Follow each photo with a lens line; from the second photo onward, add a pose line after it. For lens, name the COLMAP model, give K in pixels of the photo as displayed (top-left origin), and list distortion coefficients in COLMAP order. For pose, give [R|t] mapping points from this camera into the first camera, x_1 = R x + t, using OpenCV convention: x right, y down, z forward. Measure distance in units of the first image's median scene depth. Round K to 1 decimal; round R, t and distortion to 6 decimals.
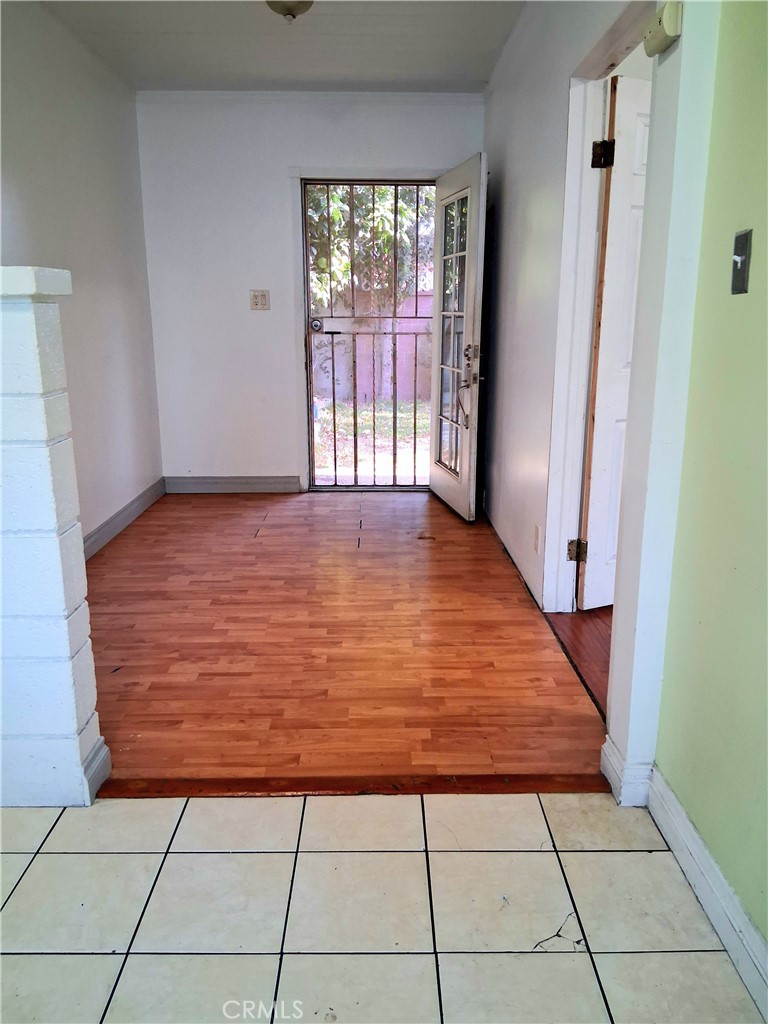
lens RADIAL K [[791.5, 0, 384.0], [0, 791.5, 512.0], [0, 0, 1]] dist [0.004021, -0.196799]
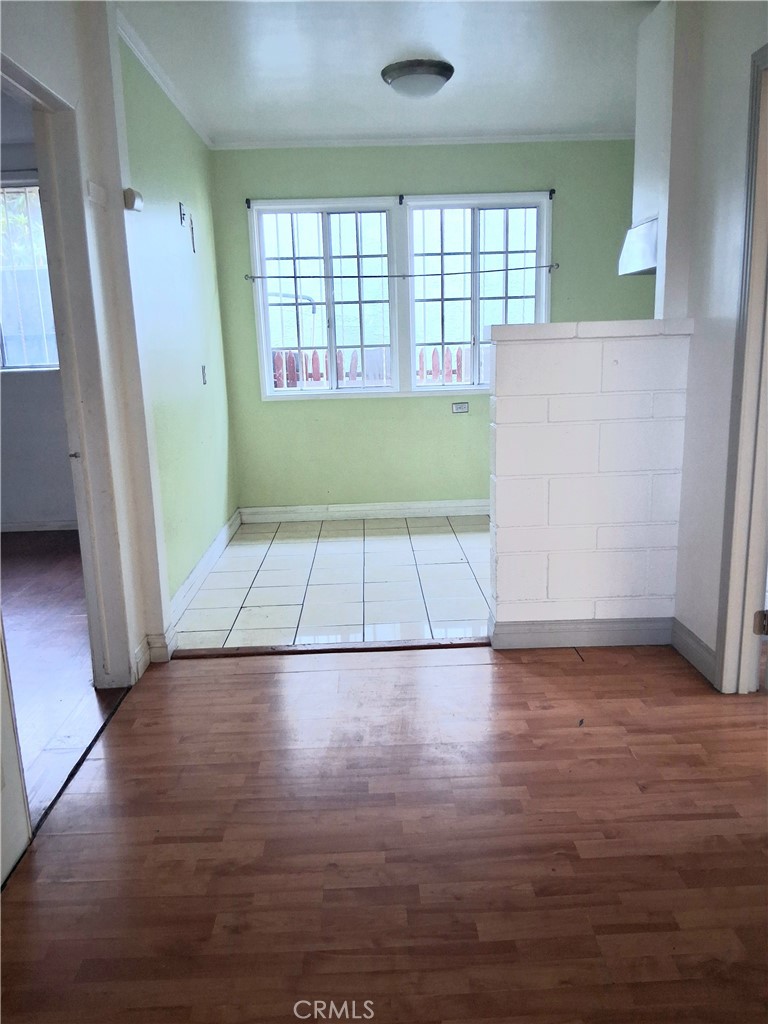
lens RADIAL K [[791.5, 0, 384.0], [0, 791.5, 512.0], [0, 0, 1]] dist [0.004021, -0.196799]
pose [[-0.999719, 0.019140, -0.013972, -0.083084], [0.010957, 0.896145, 0.443626, -0.411965], [0.021012, 0.443348, -0.896103, 1.575701]]
